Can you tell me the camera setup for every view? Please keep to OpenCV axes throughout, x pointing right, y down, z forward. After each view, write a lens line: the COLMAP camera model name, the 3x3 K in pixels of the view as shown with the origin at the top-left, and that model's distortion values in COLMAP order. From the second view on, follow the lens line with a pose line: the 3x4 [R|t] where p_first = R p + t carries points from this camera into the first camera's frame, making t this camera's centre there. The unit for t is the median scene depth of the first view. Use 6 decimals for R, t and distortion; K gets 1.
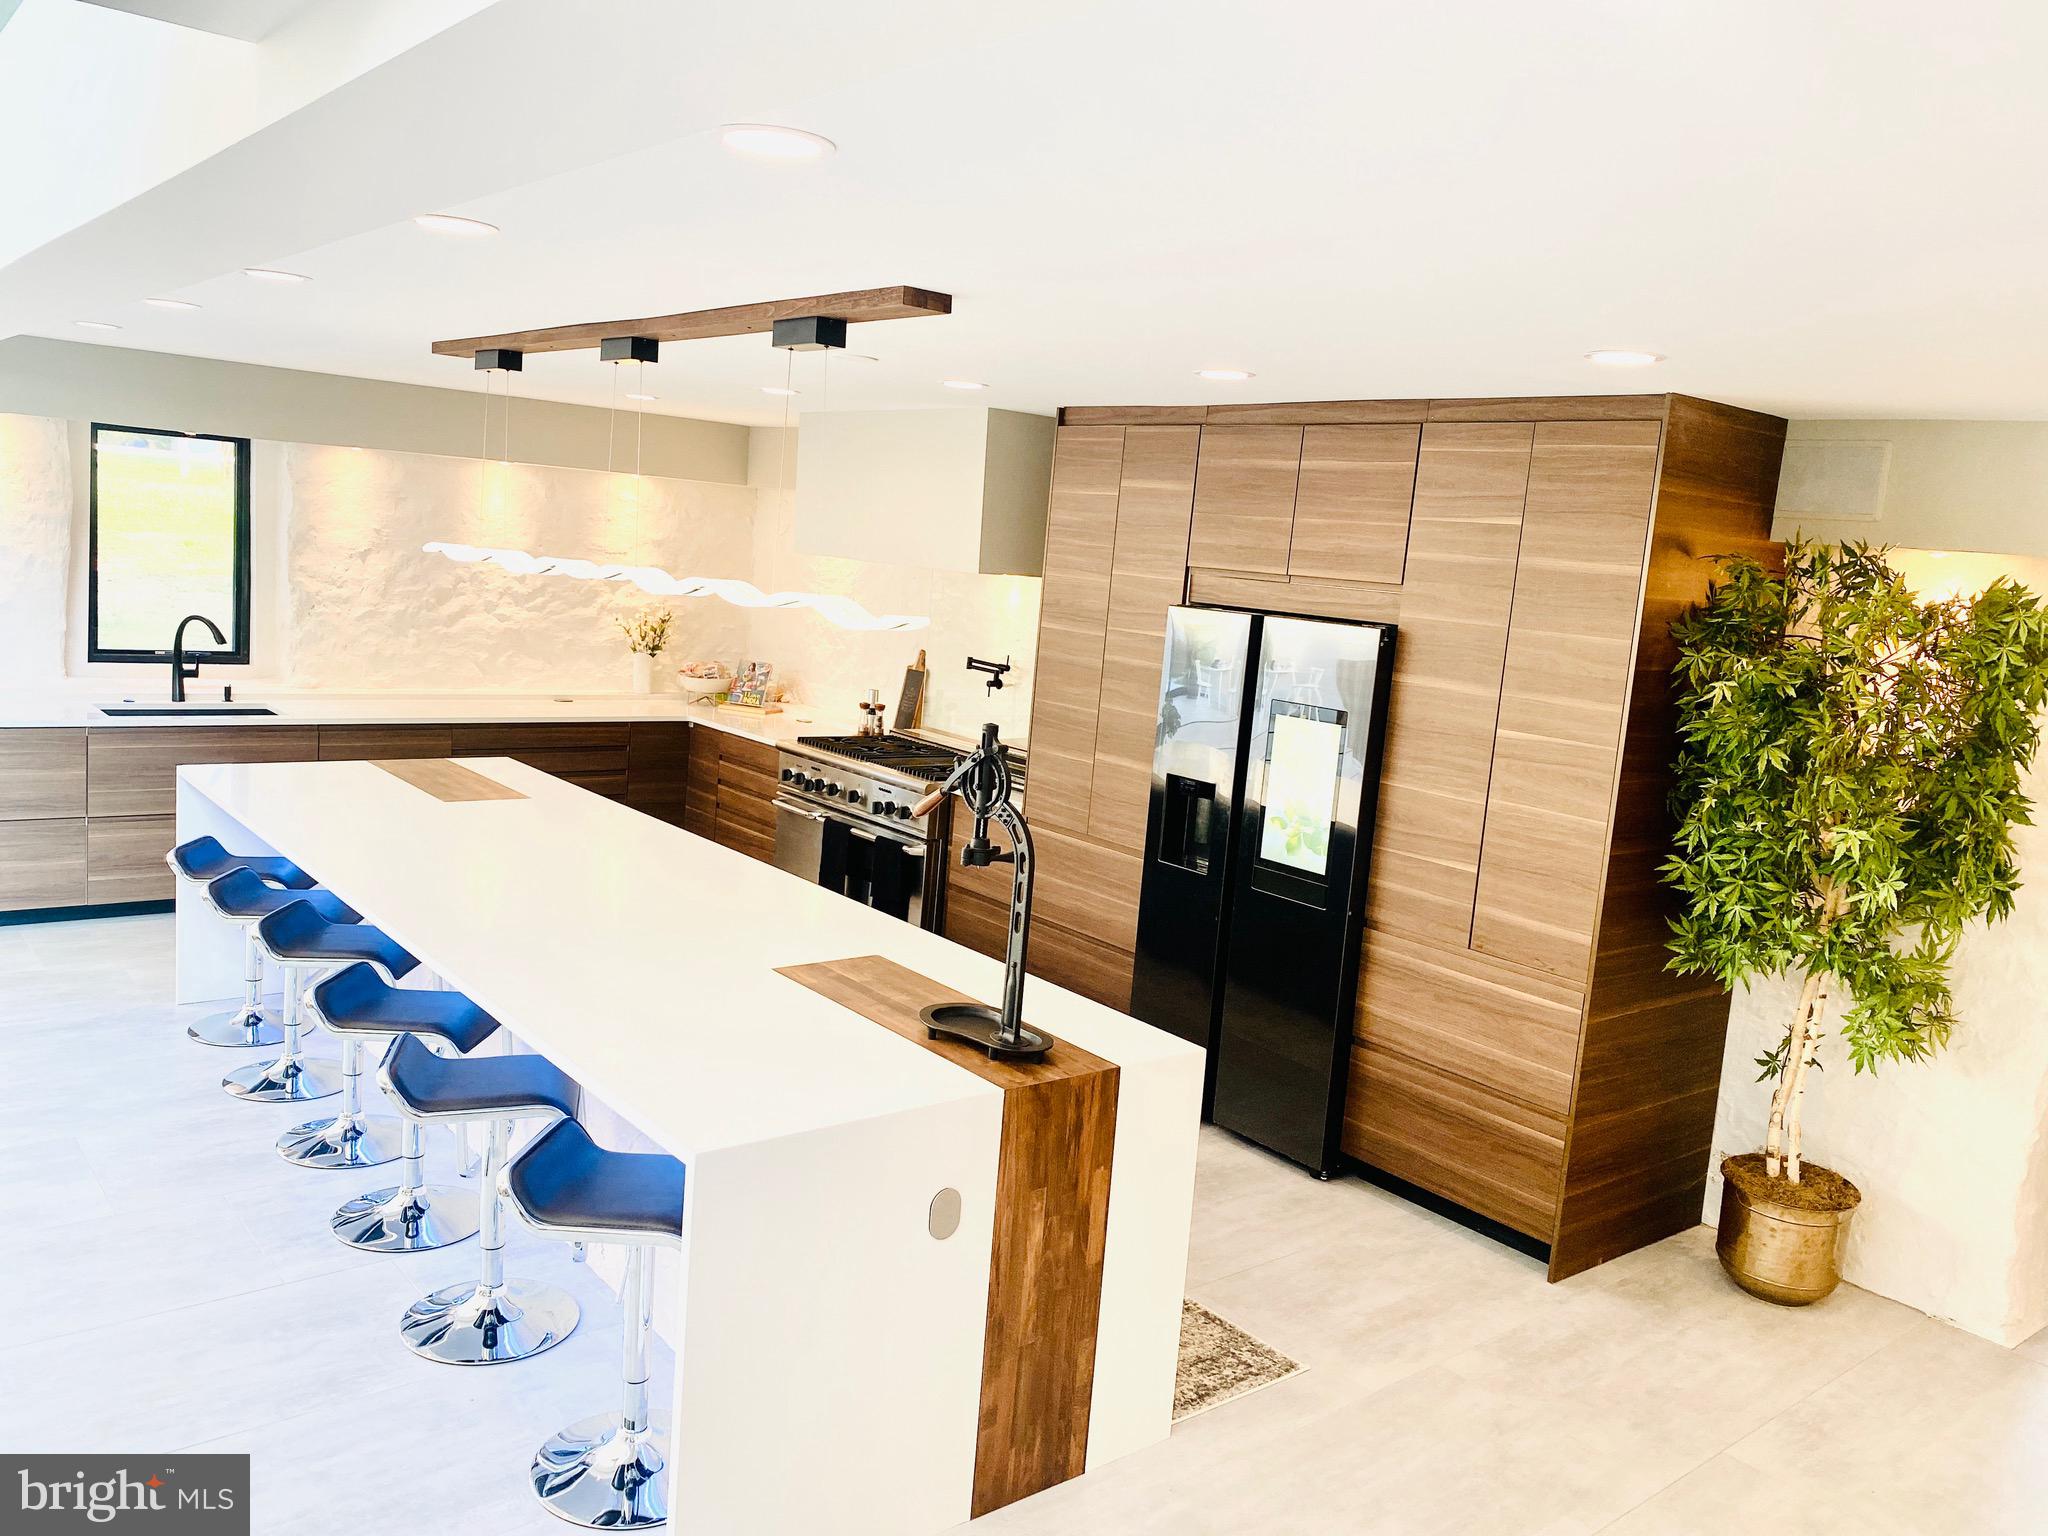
lens RADIAL K [[1566.6, 0, 1018.3], [0, 1566.6, 757.7], [0, 0, 1]] dist [-0.001419, 0.007610]
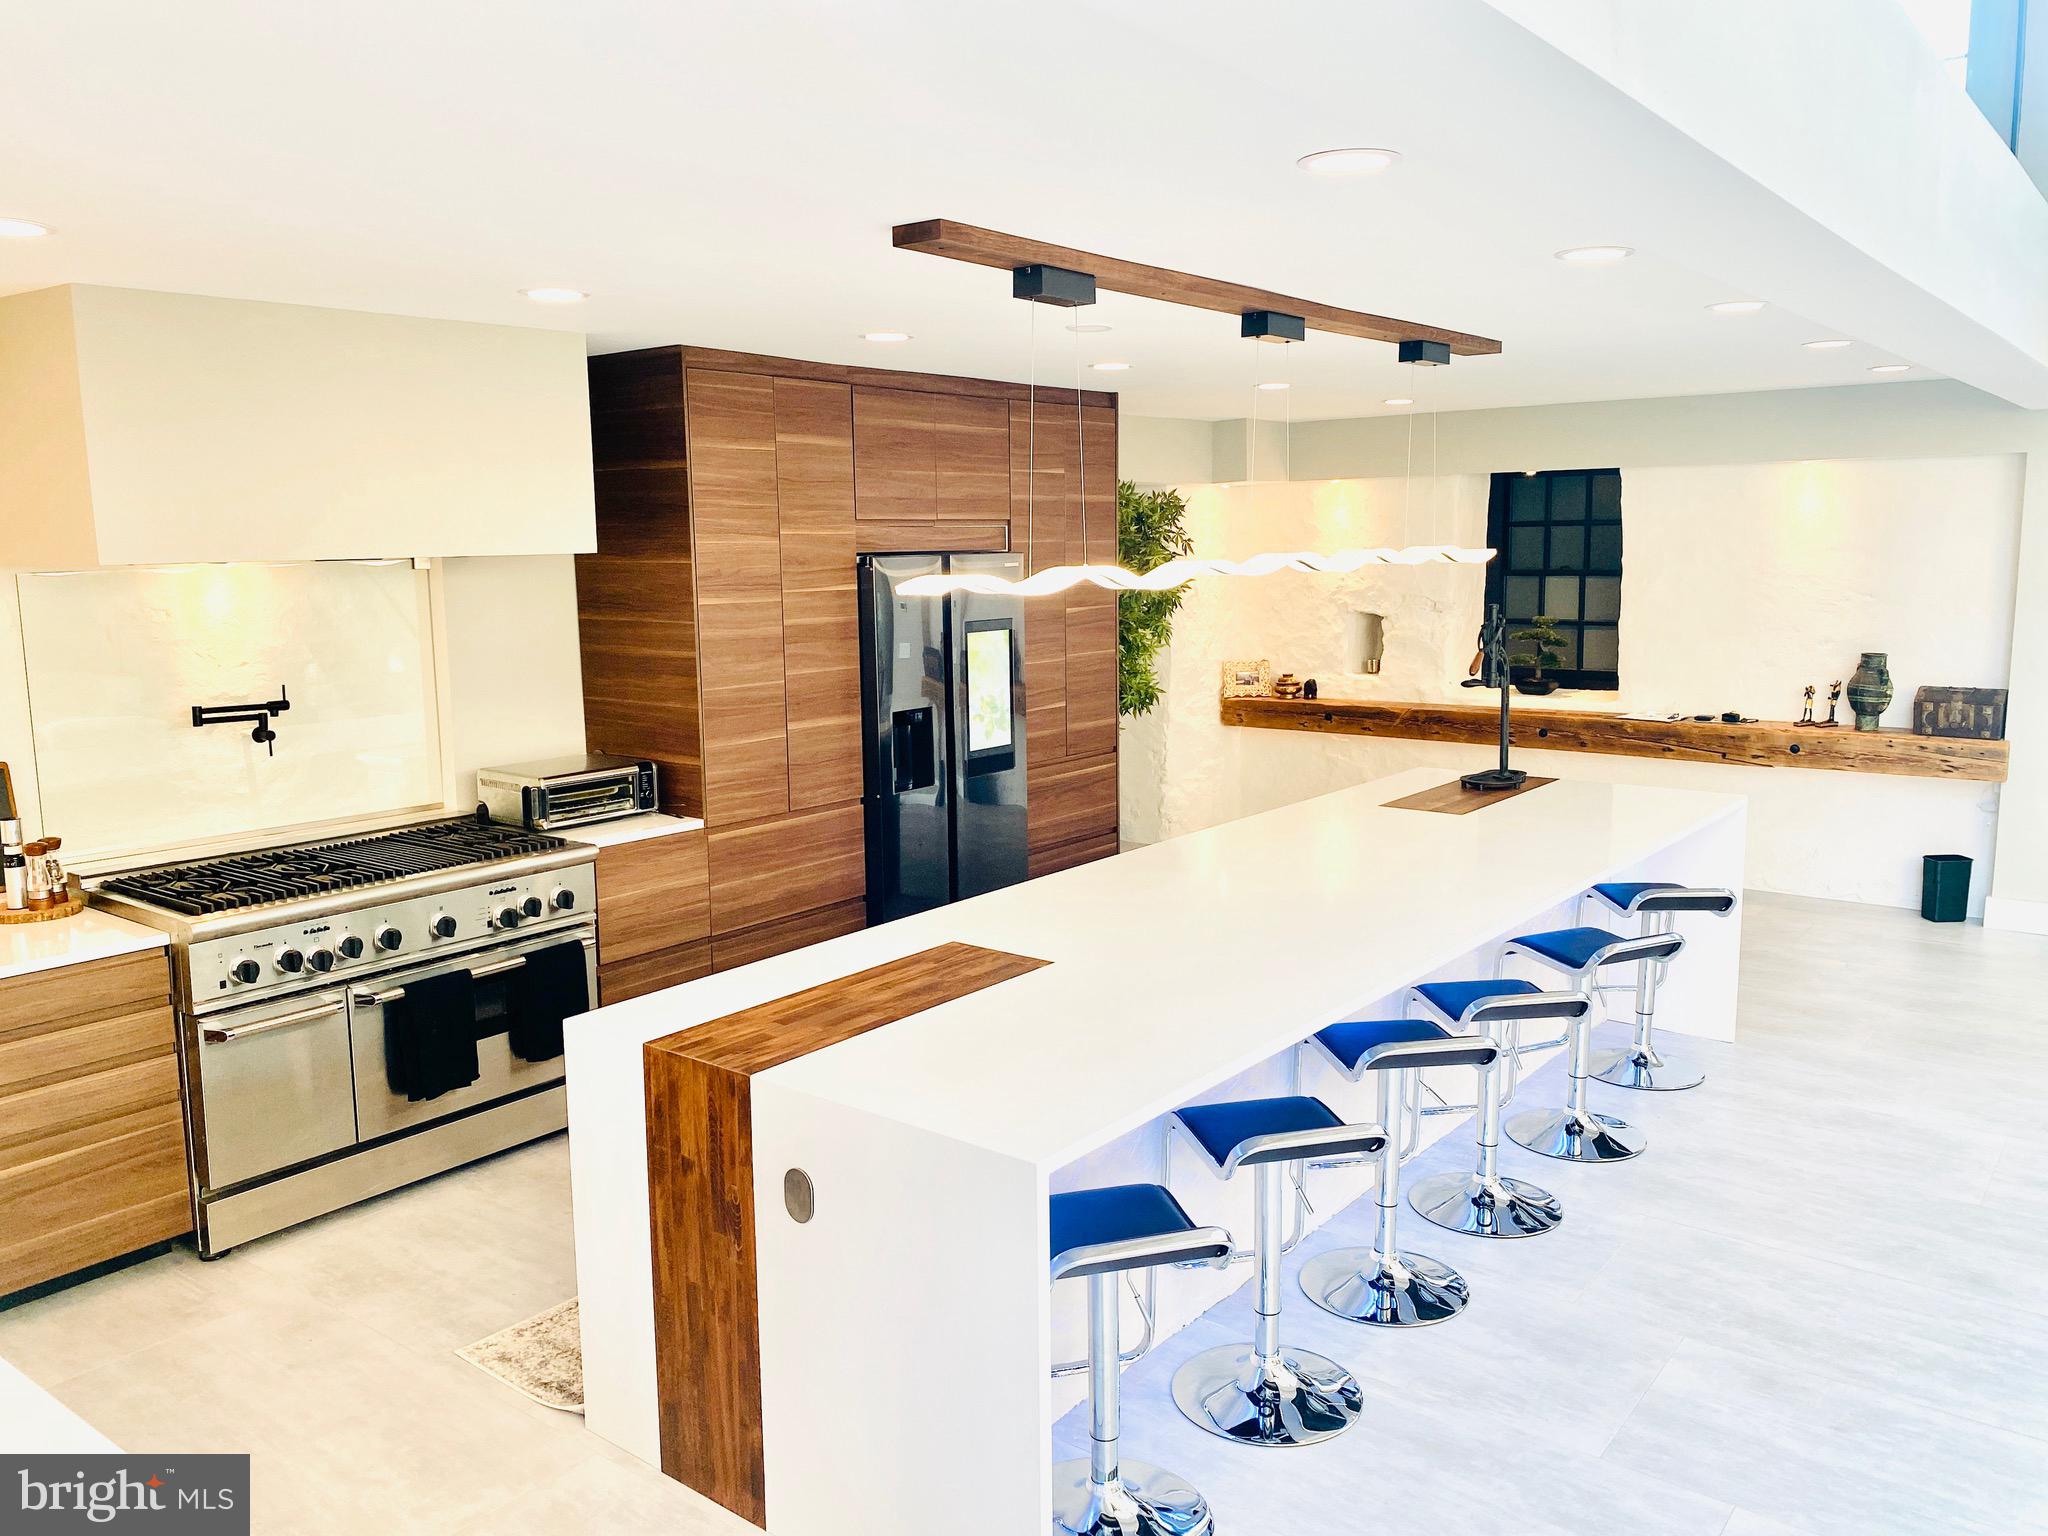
lens RADIAL K [[1566.6, 0, 1017.7], [0, 1566.6, 772.9], [0, 0, 1]] dist [-0.001419, 0.007610]
pose [[-0.245926, -0.219861, 0.944024, -0.953602], [0.125884, 0.958442, 0.256013, -0.215158], [-0.961080, 0.181797, -0.208028, 1.147136]]
